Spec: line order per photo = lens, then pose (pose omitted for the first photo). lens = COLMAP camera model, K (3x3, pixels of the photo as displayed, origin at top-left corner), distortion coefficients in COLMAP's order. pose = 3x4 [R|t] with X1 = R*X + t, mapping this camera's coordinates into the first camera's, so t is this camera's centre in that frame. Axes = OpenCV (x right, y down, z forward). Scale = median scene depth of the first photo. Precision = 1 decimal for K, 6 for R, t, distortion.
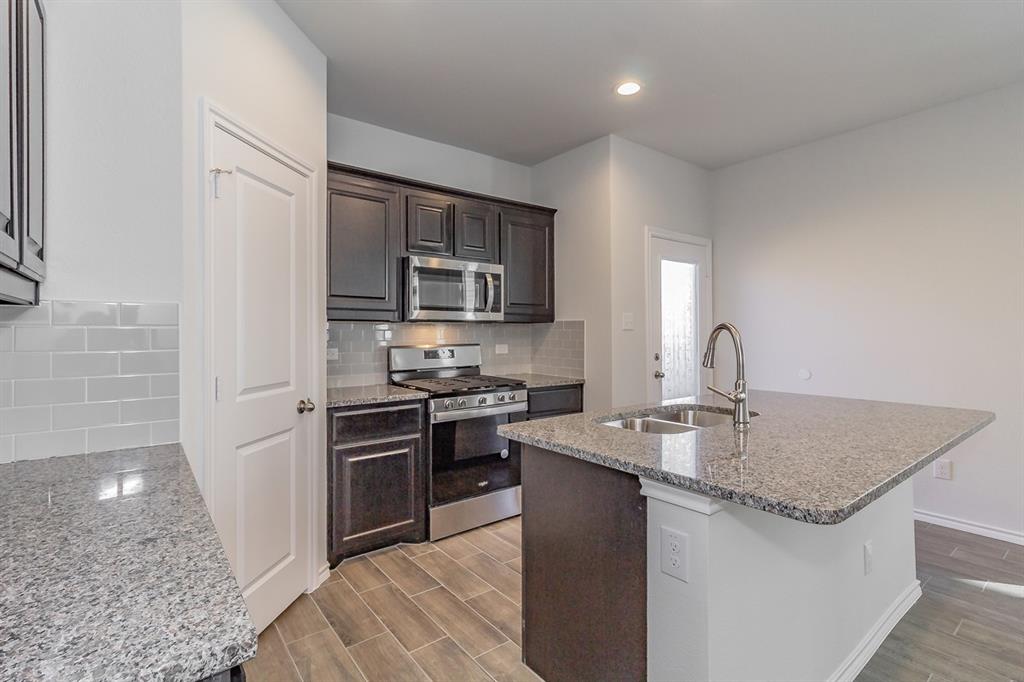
lens RADIAL K [[479.7, 0, 488.3], [0, 479.7, 334.1], [0, 0, 1]] dist [-0.000297, -0.000178]
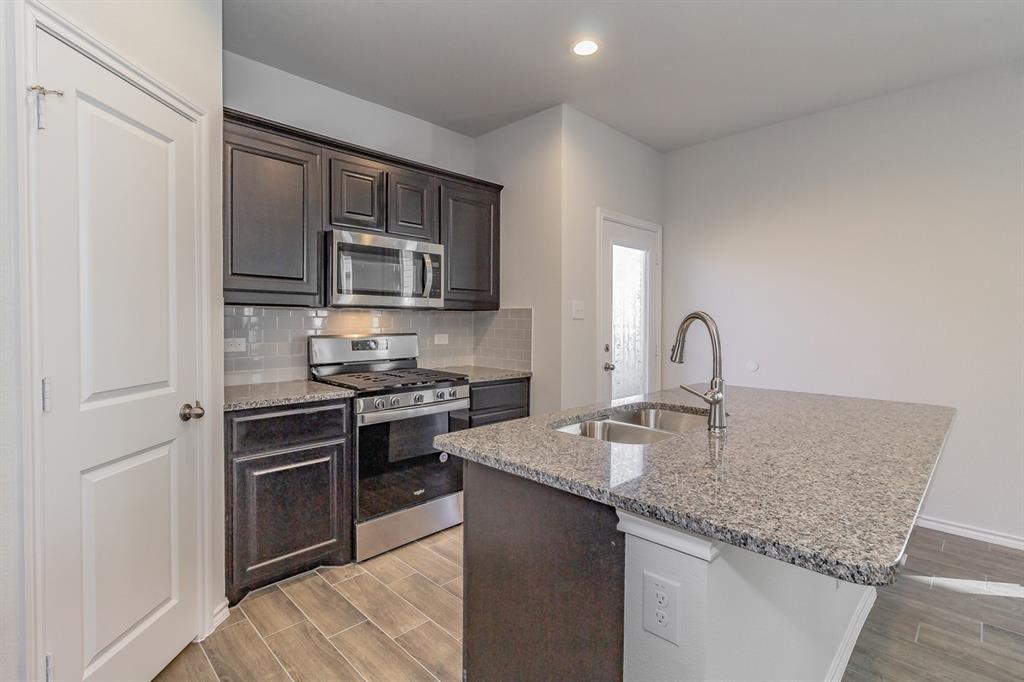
lens RADIAL K [[479.7, 0, 488.3], [0, 479.7, 334.1], [0, 0, 1]] dist [-0.000297, -0.000178]
pose [[0.992458, 0.004798, 0.122491, 0.006563], [-0.007713, 0.999698, 0.023339, -0.000011], [-0.122342, -0.024108, 0.992195, 0.130404]]
